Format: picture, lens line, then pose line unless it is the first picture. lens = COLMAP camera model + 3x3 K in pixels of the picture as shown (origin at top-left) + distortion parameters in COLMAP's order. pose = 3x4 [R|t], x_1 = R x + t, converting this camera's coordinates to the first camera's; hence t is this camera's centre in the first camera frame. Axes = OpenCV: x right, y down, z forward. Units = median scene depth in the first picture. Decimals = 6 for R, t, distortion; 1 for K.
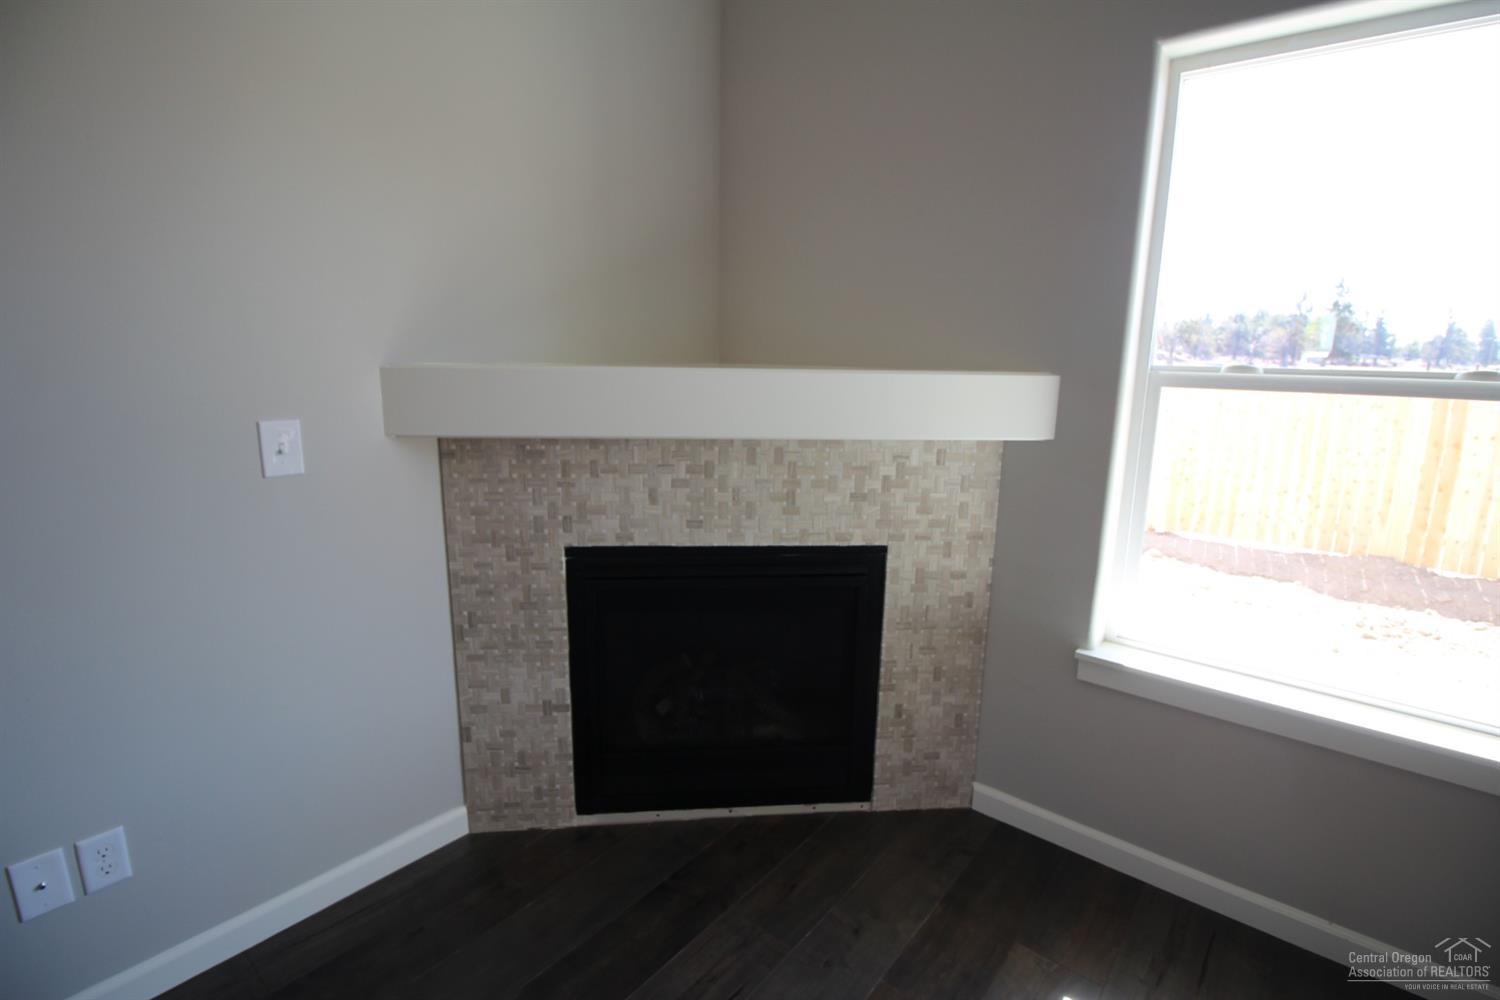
lens RADIAL K [[698.9, 0, 734.3], [0, 698.9, 489.3], [0, 0, 1]] dist [-0.003651, -0.003295]
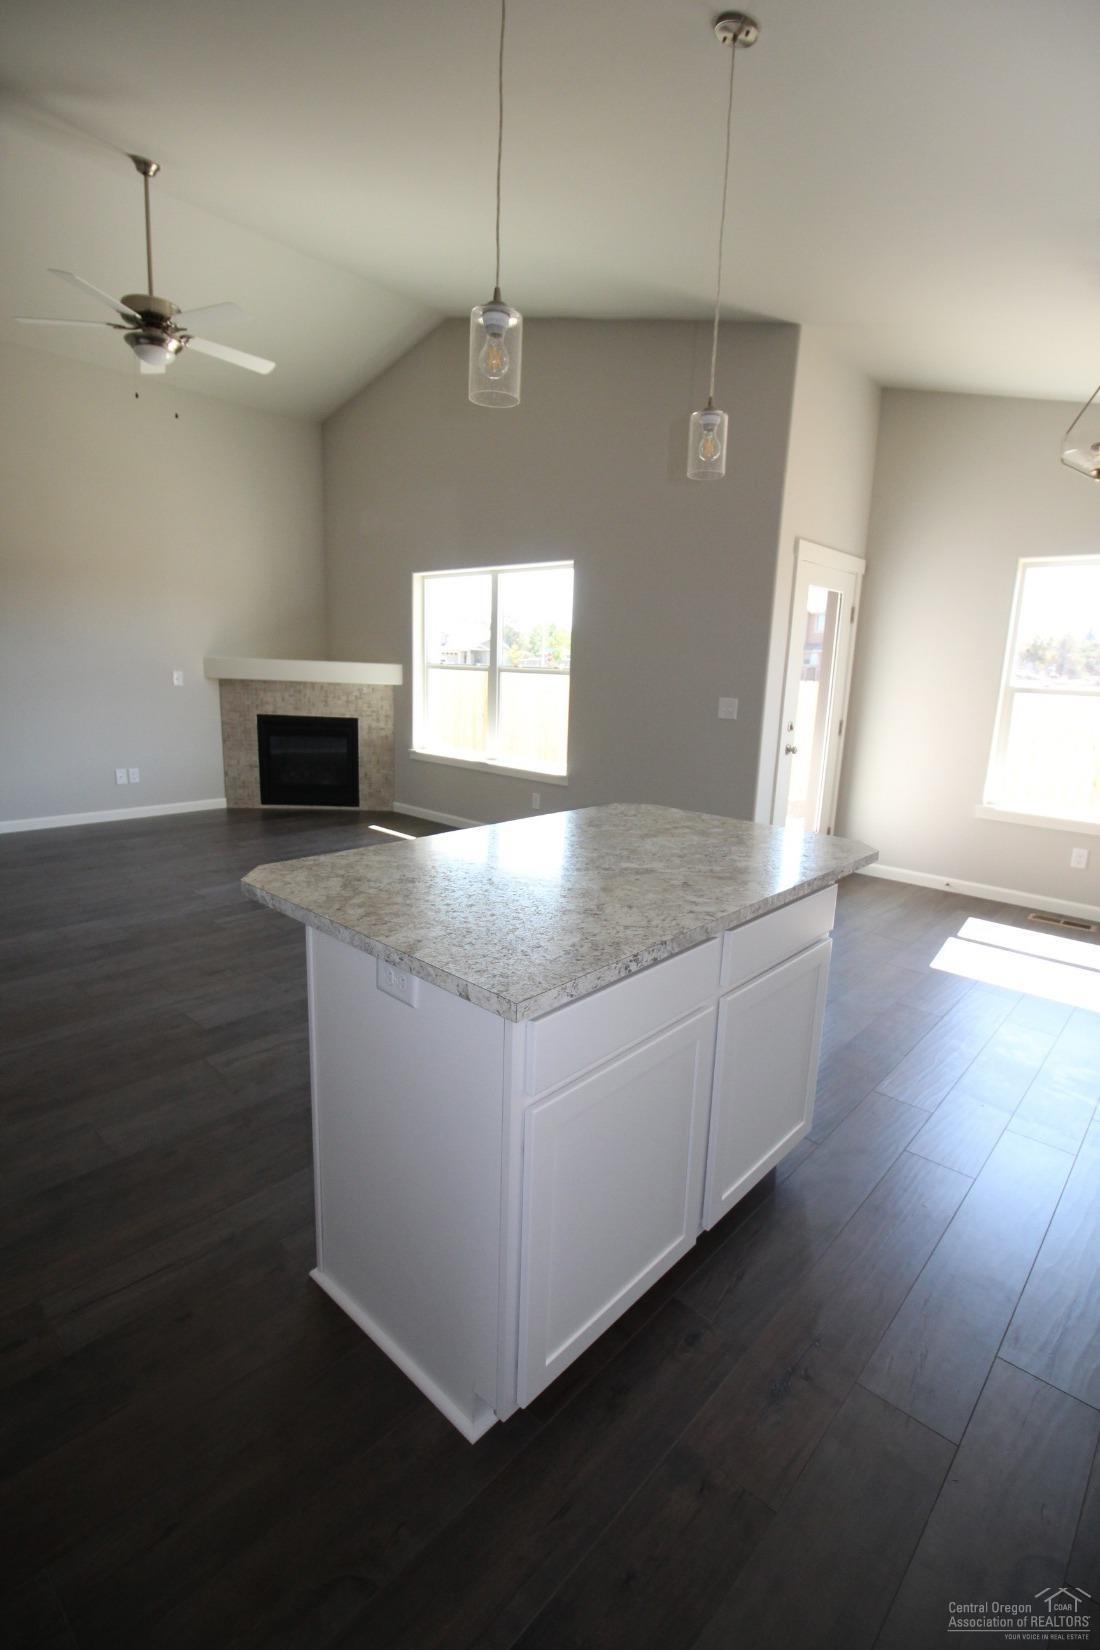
lens RADIAL K [[768.8, 0, 546.6], [0, 768.8, 820.1], [0, 0, 1]] dist [-0.003651, -0.003295]
pose [[0.998449, 0.029008, -0.047511, 1.272568], [-0.028514, 0.999532, 0.011041, 0.488328], [0.047809, -0.009669, 0.998810, -2.481991]]
